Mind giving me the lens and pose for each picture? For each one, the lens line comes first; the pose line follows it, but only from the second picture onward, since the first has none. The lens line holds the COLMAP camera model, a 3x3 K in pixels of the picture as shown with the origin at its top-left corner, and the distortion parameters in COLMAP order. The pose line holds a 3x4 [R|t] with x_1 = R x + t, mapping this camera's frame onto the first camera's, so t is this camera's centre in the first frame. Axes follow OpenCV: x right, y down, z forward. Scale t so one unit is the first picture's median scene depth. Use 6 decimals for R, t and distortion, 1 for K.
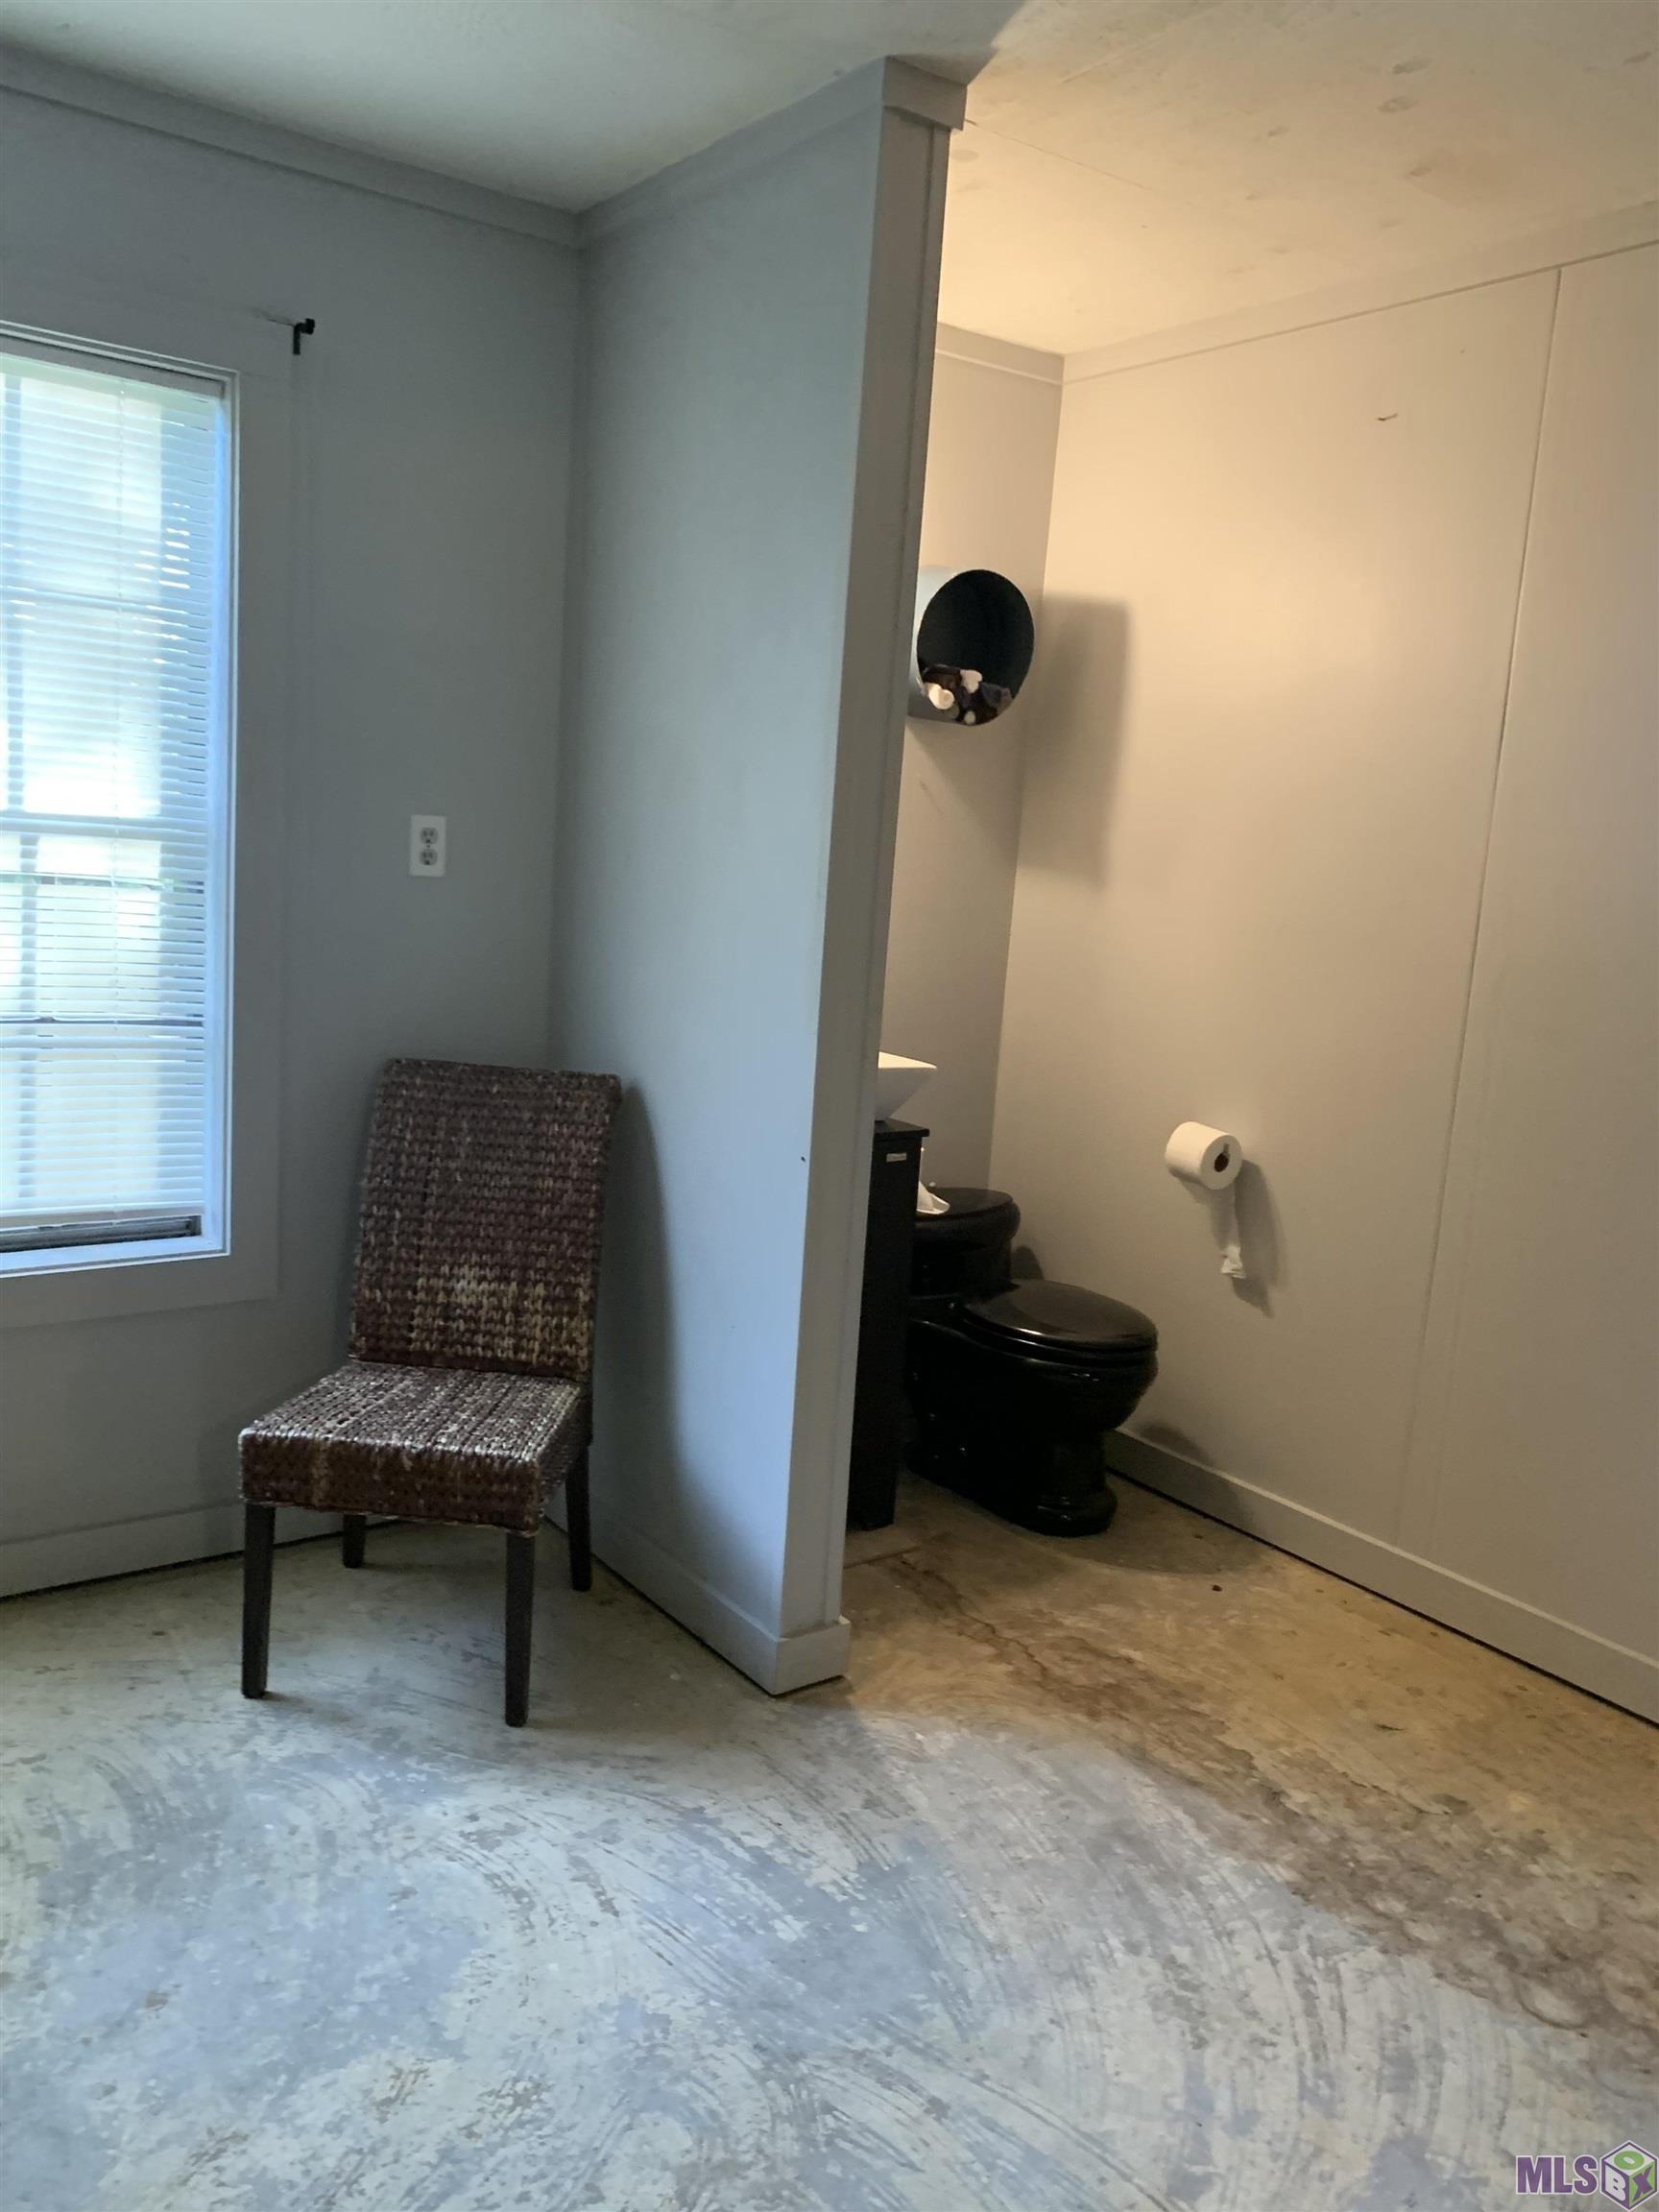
lens RADIAL K [[1670.3, 0, 829.5], [0, 1670.3, 1106.0], [0, 0, 1]] dist [-0.026725, 0.000113]
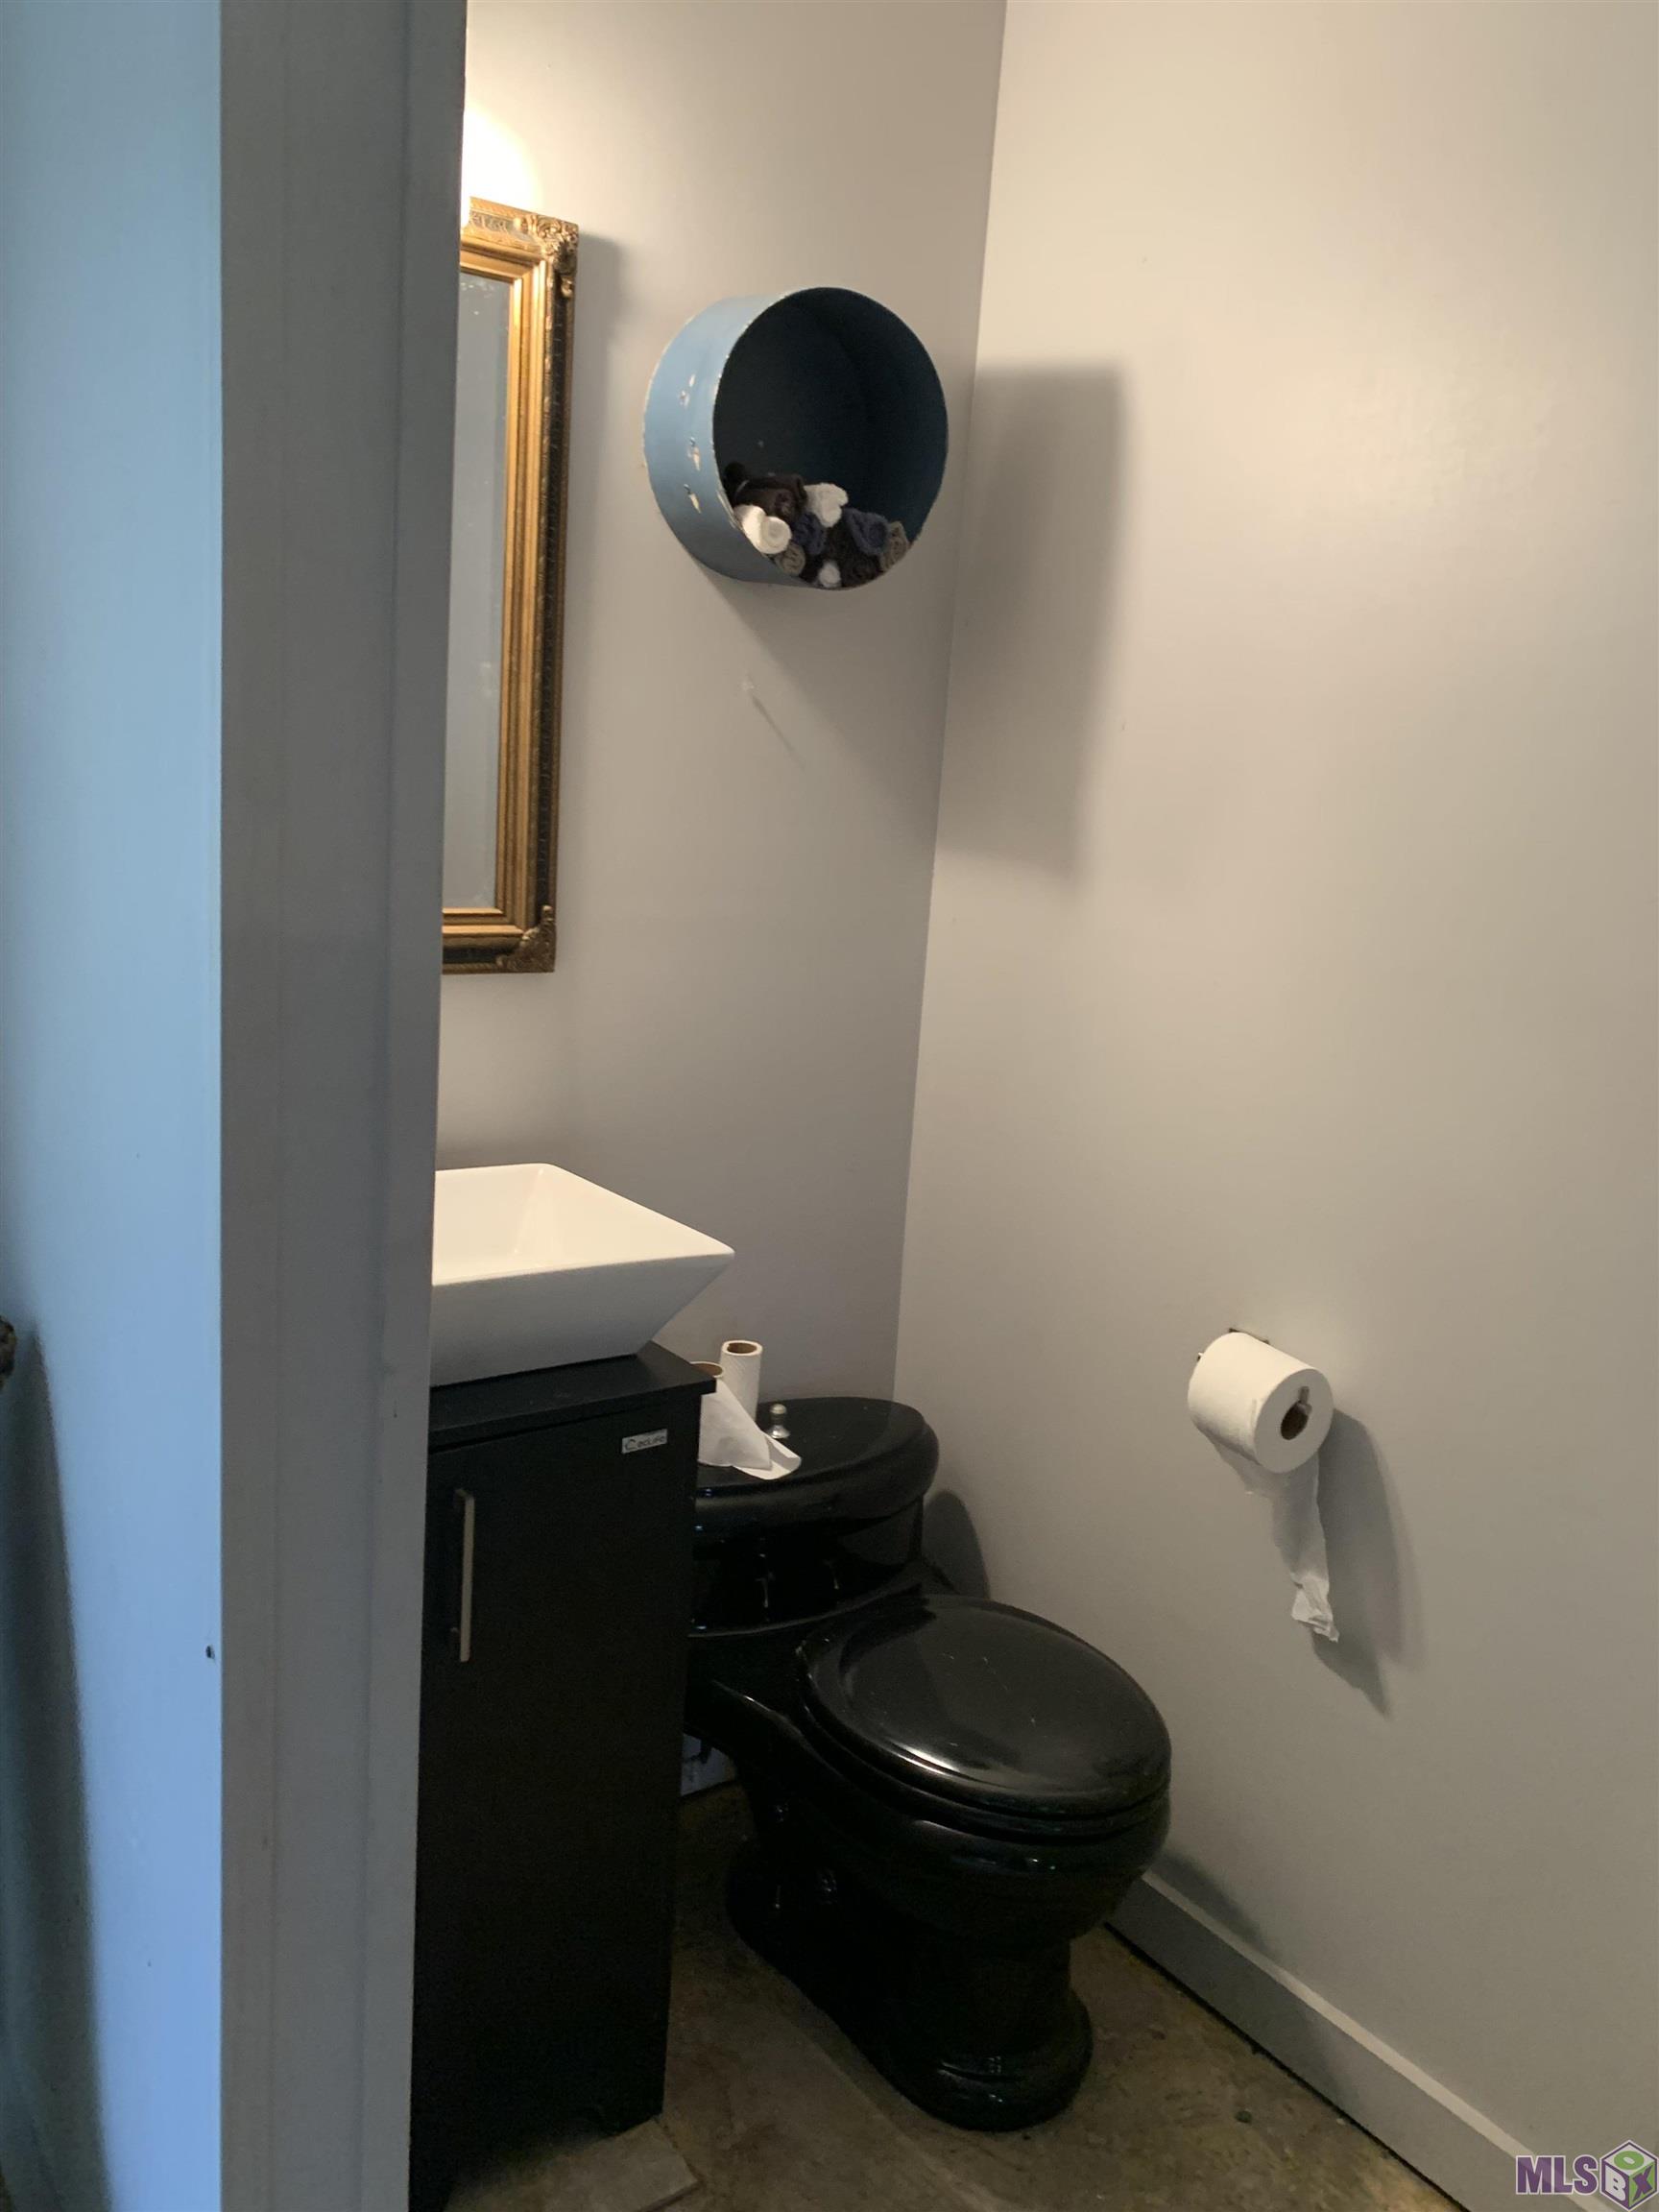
lens RADIAL K [[1670.3, 0, 829.5], [0, 1670.3, 1106.0], [0, 0, 1]] dist [-0.026725, 0.000113]
pose [[0.999865, -0.001267, -0.016397, 0.095794], [0.001569, 0.999829, 0.018435, -0.071266], [0.016371, -0.018458, 0.999696, 0.465188]]
